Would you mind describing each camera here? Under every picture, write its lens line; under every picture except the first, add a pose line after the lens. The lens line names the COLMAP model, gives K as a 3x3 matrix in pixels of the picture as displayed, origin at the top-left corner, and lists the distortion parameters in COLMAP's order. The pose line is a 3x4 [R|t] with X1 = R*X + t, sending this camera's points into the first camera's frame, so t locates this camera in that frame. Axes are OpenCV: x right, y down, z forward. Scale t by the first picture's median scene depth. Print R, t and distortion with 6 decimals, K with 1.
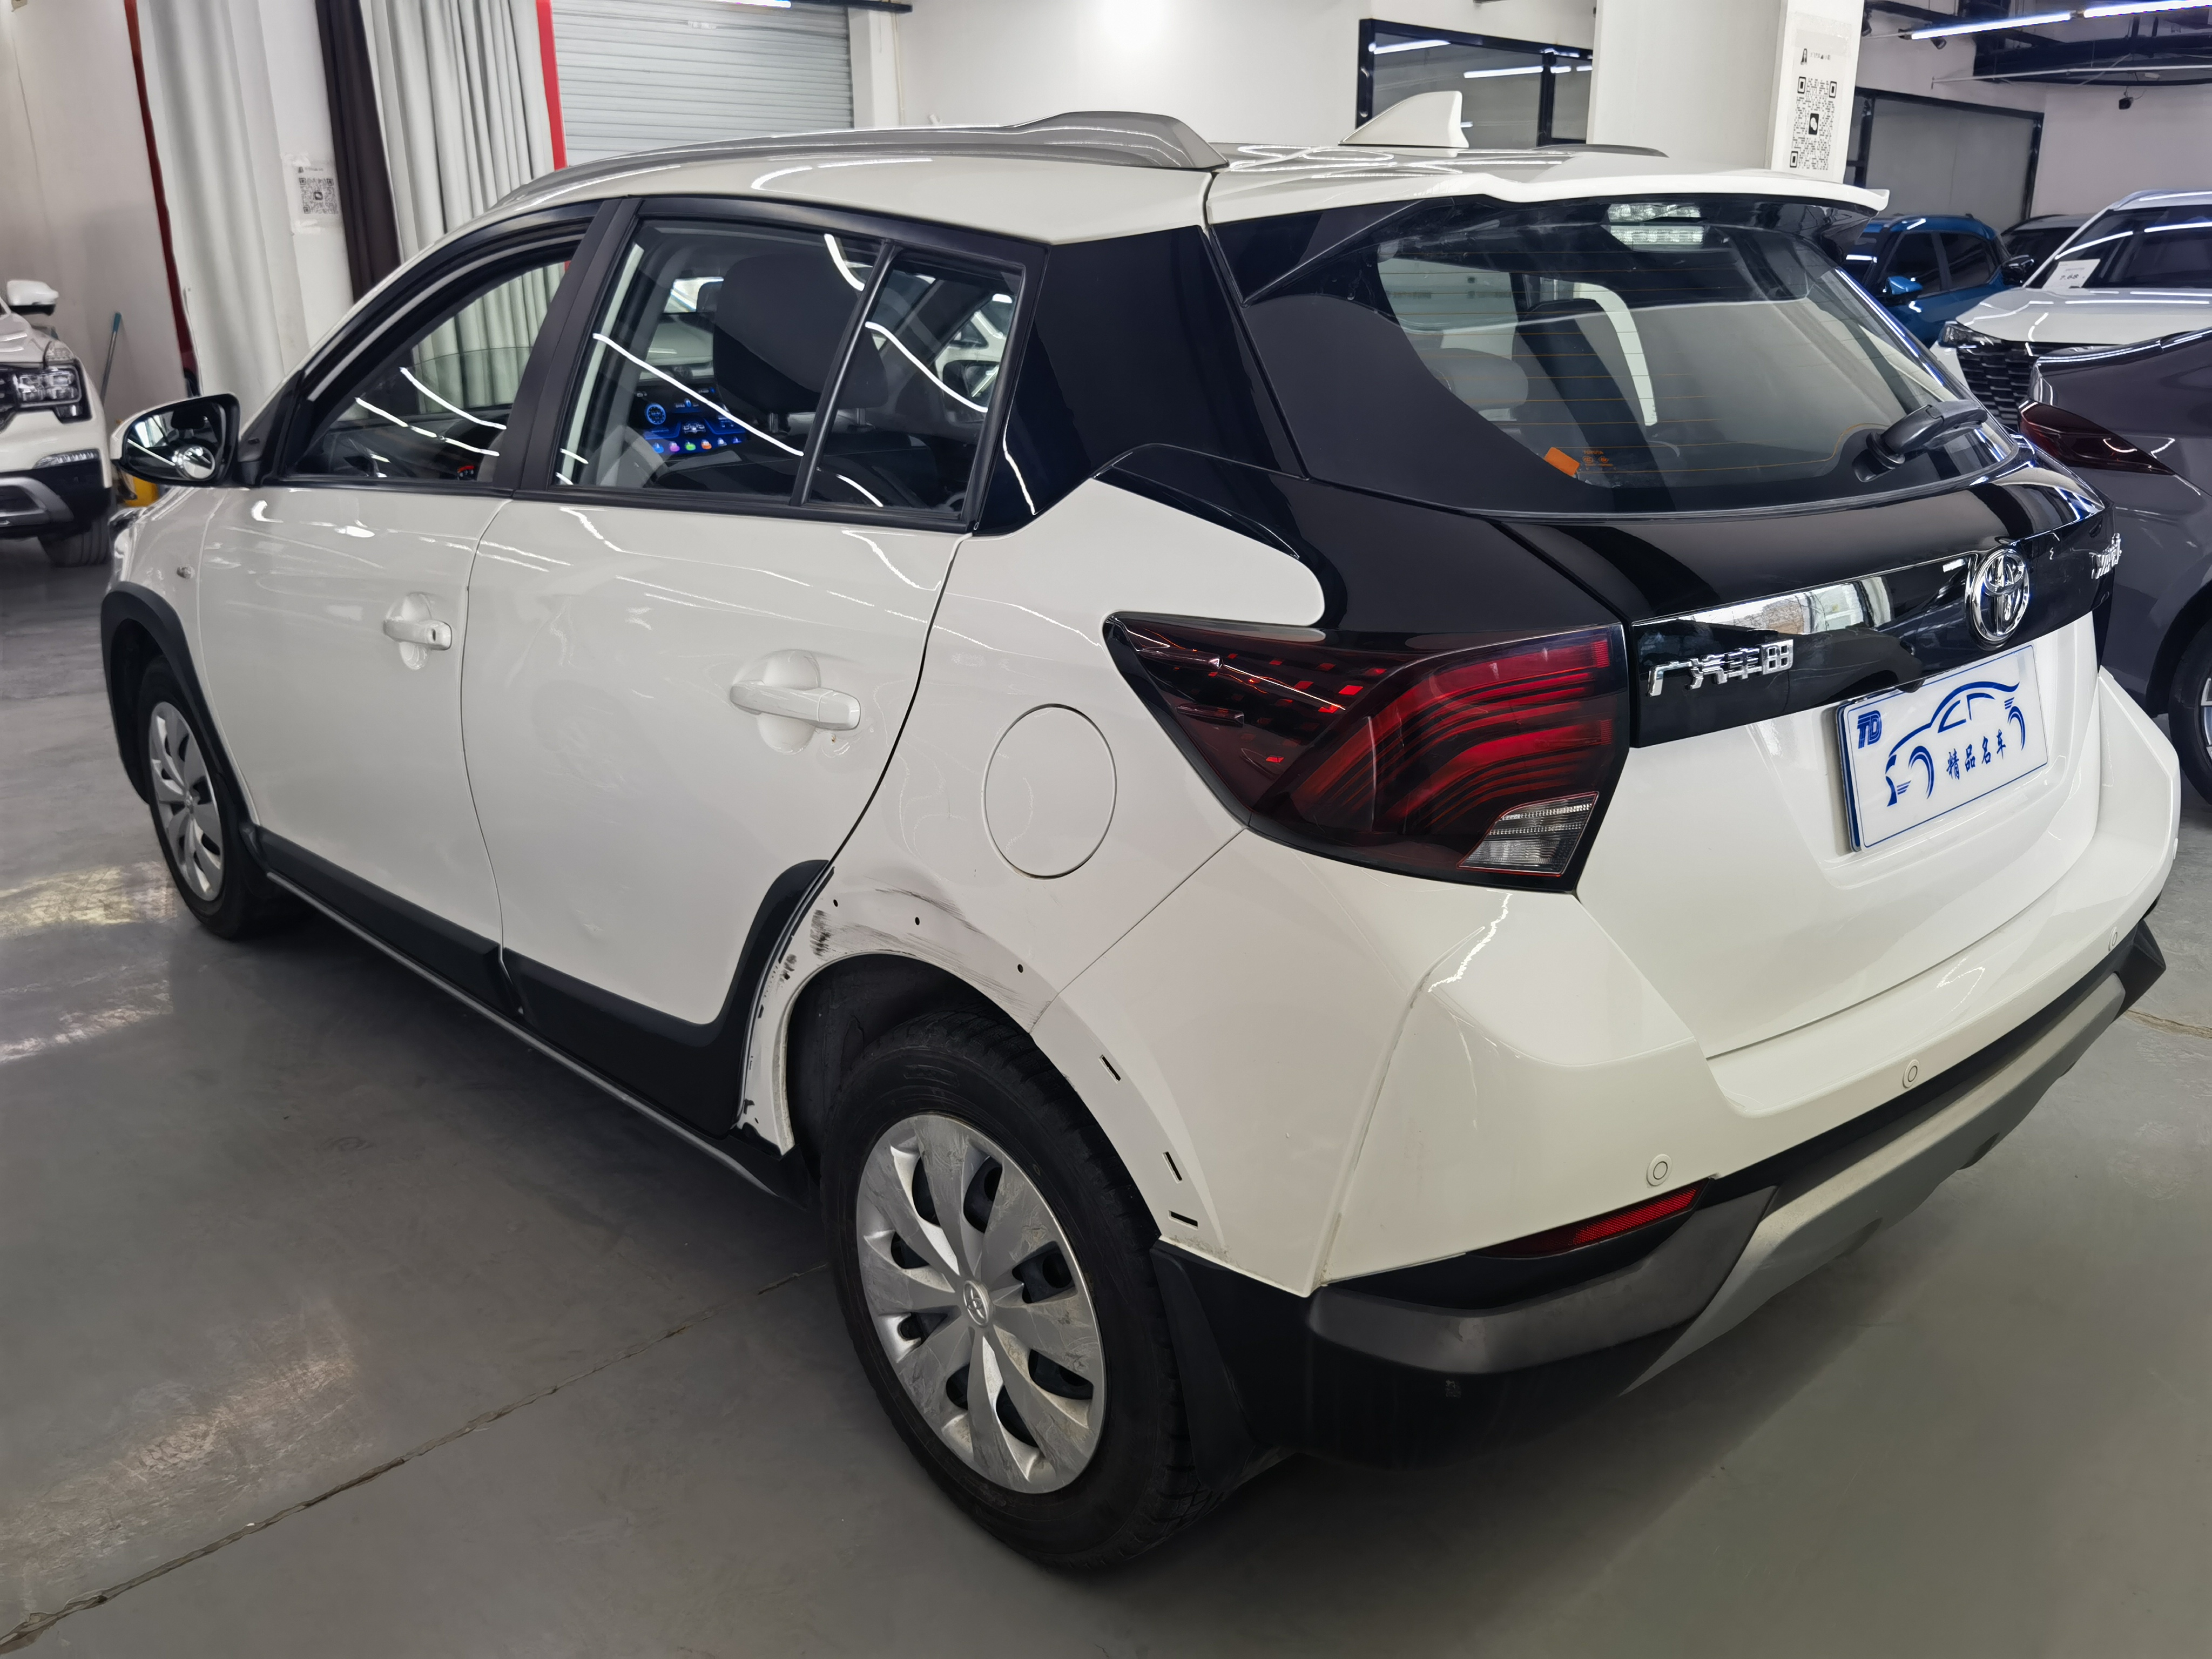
lens RADIAL K [[1717.1, 0, 1106.0], [0, 1717.1, 829.5], [0, 0, 1]] dist [-0.007190, -0.003883]
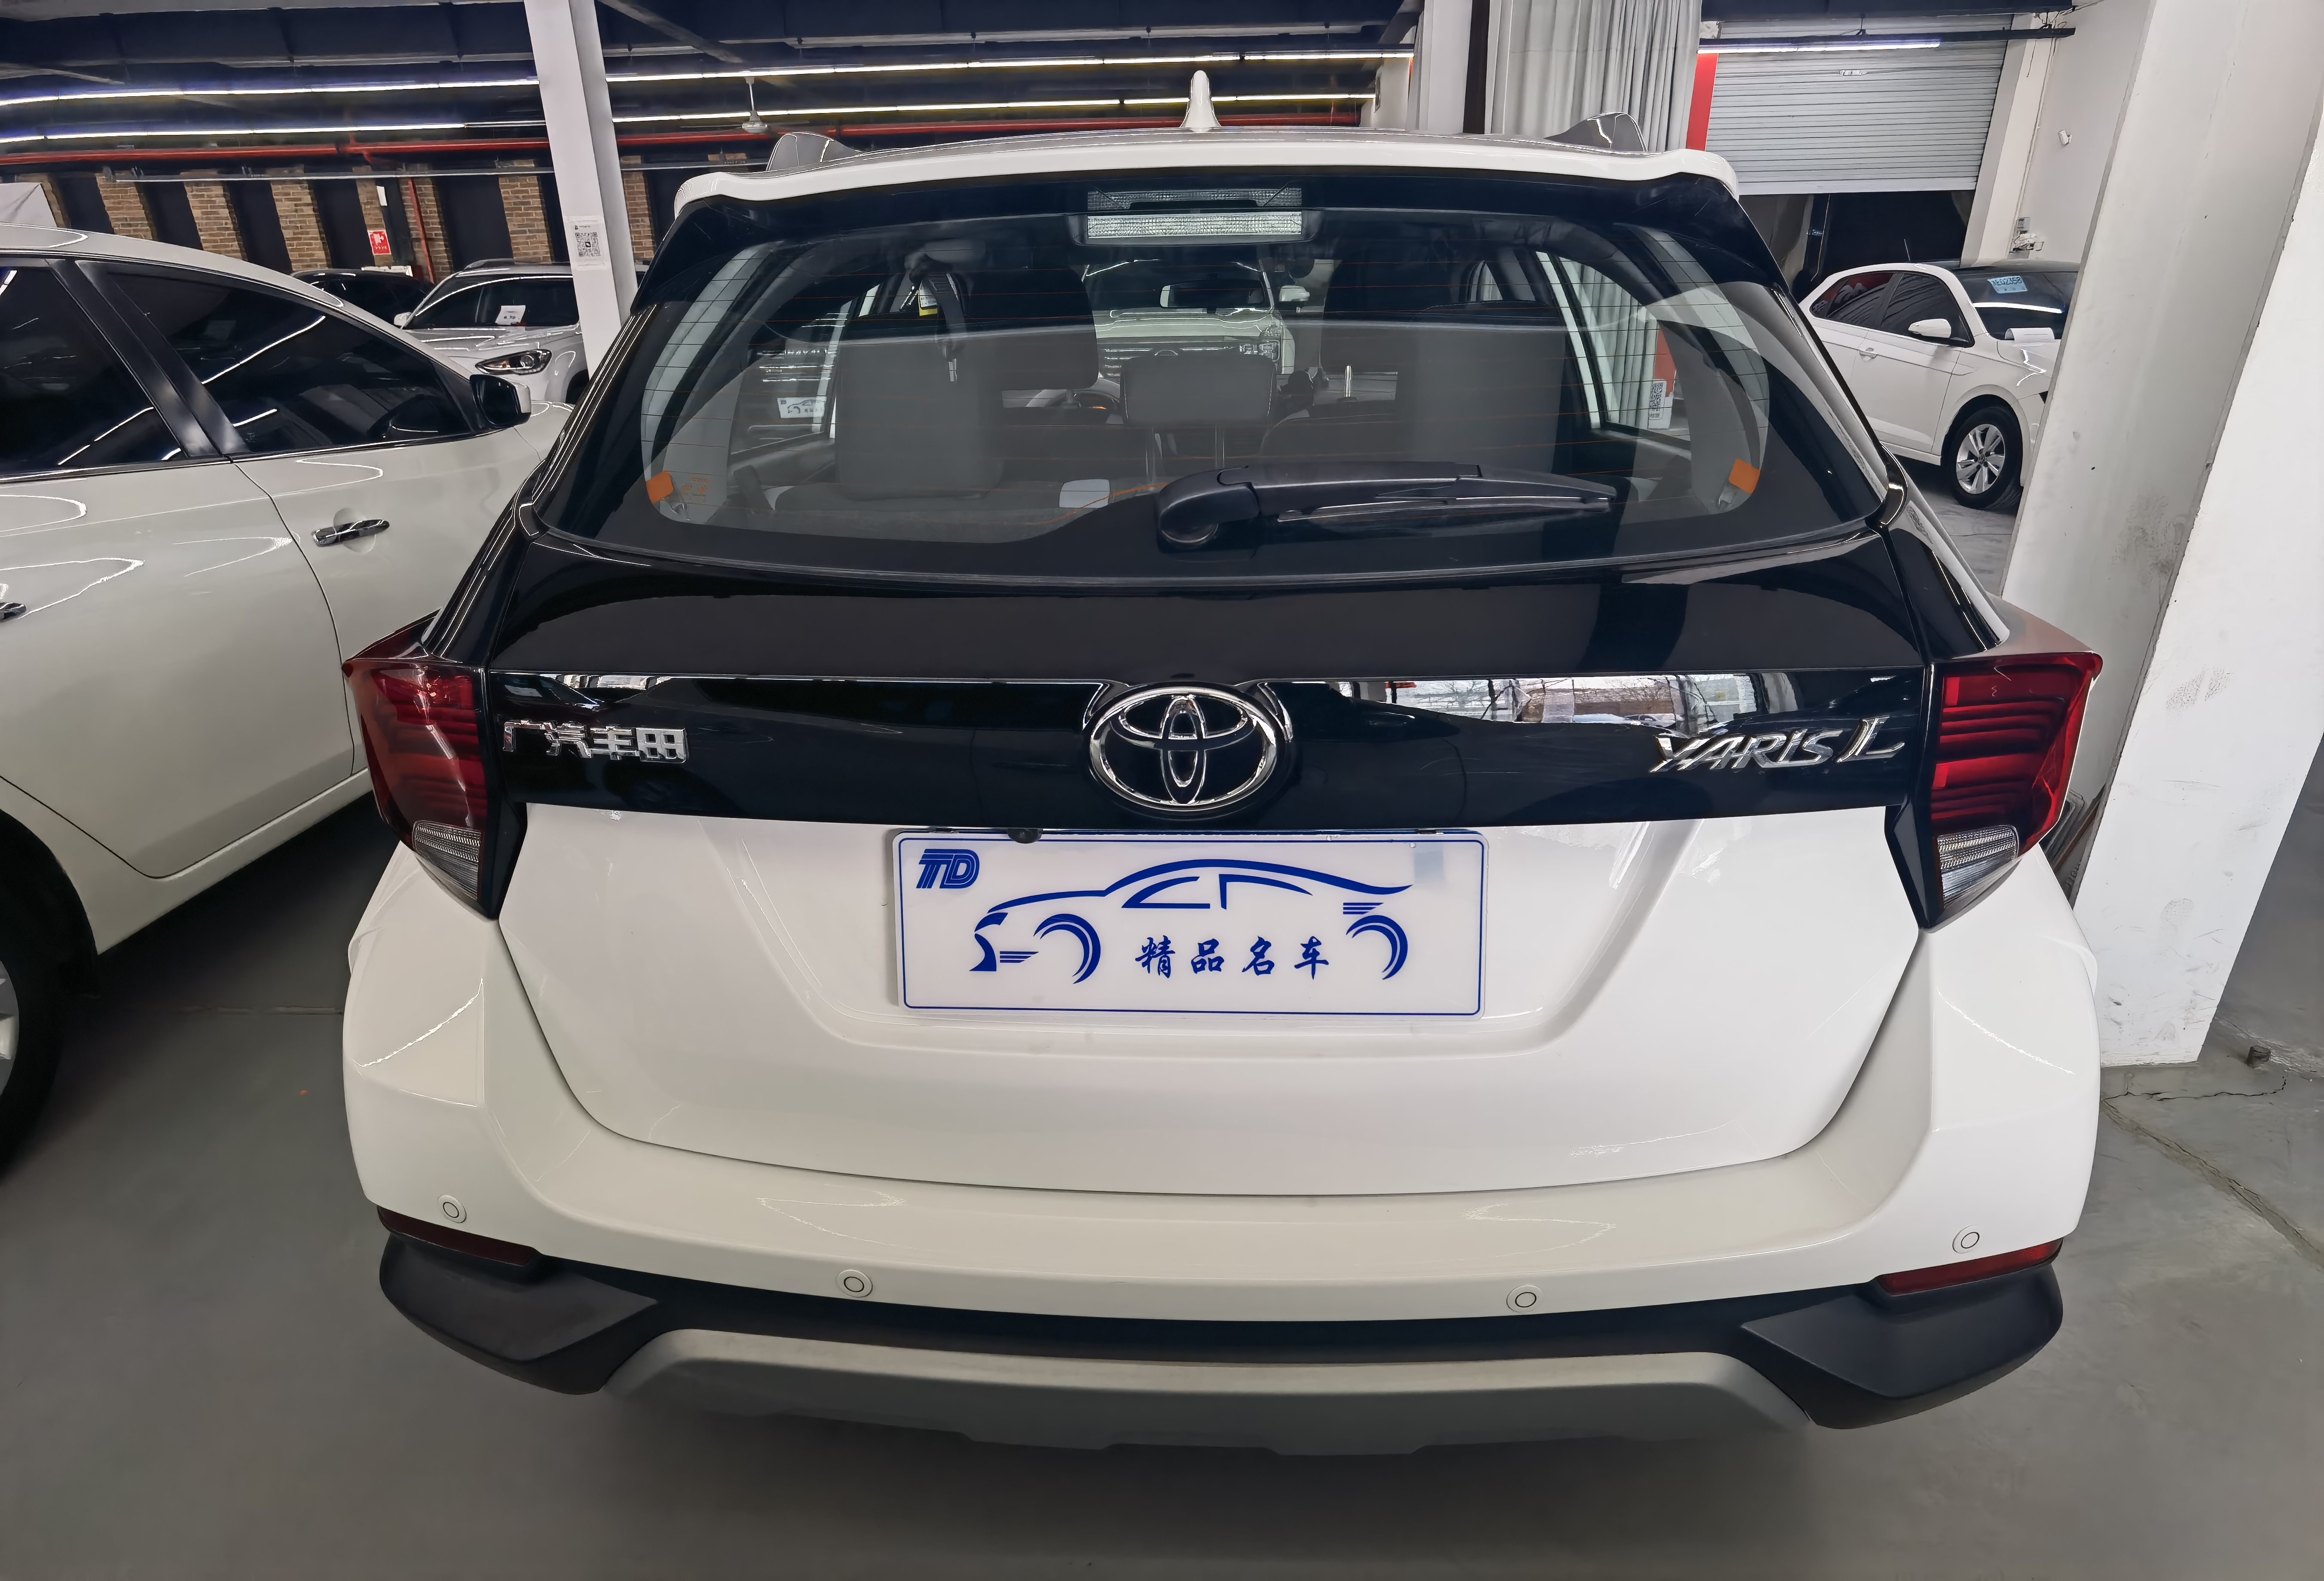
lens RADIAL K [[1148.7, 0, 1160.7], [0, 1148.7, 772.1], [0, 0, 1]] dist [-0.009768, 0.001448]
pose [[0.716567, 0.266371, -0.644654, 0.808288], [-0.206028, 0.963801, 0.169232, -0.202374], [0.666397, 0.011551, 0.745508, 0.640554]]
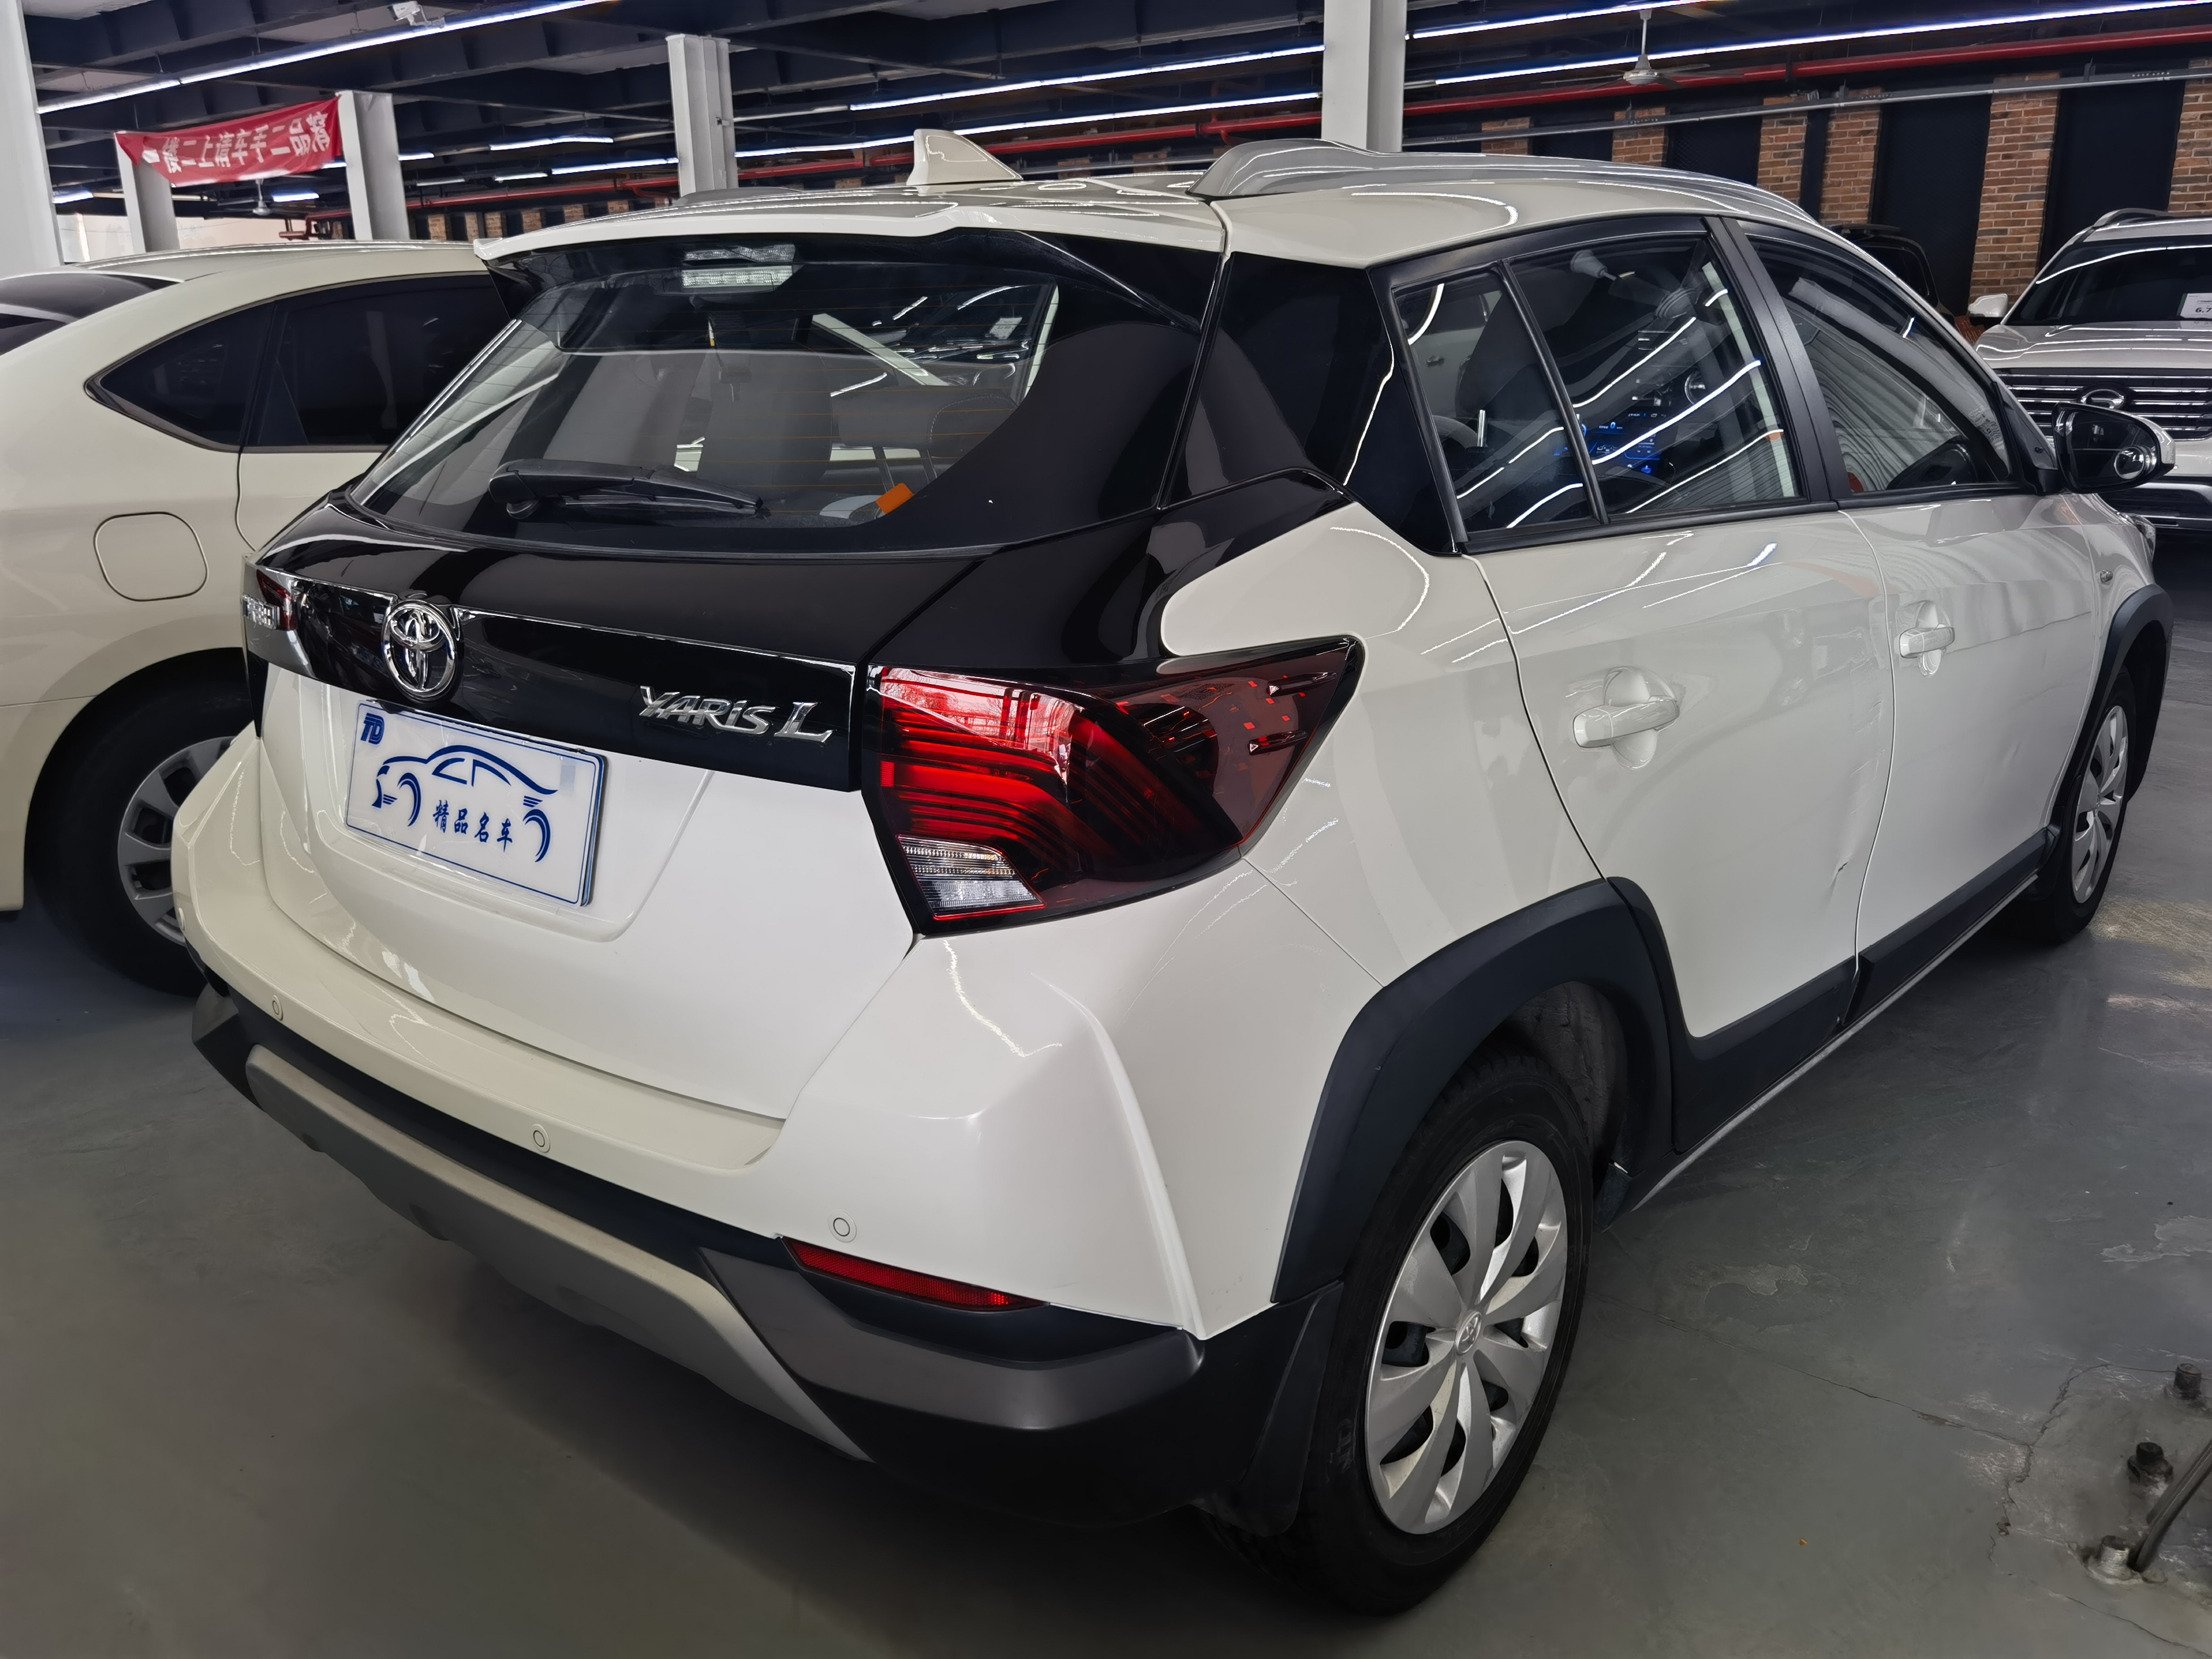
lens RADIAL K [[1717.1, 0, 1106.0], [0, 1717.1, 829.5], [0, 0, 1]] dist [-0.007190, -0.003883]
pose [[0.150927, 0.291607, -0.944556, 1.518003], [-0.292468, 0.925898, 0.239114, -0.386225], [0.944290, 0.240164, 0.225028, 1.161446]]
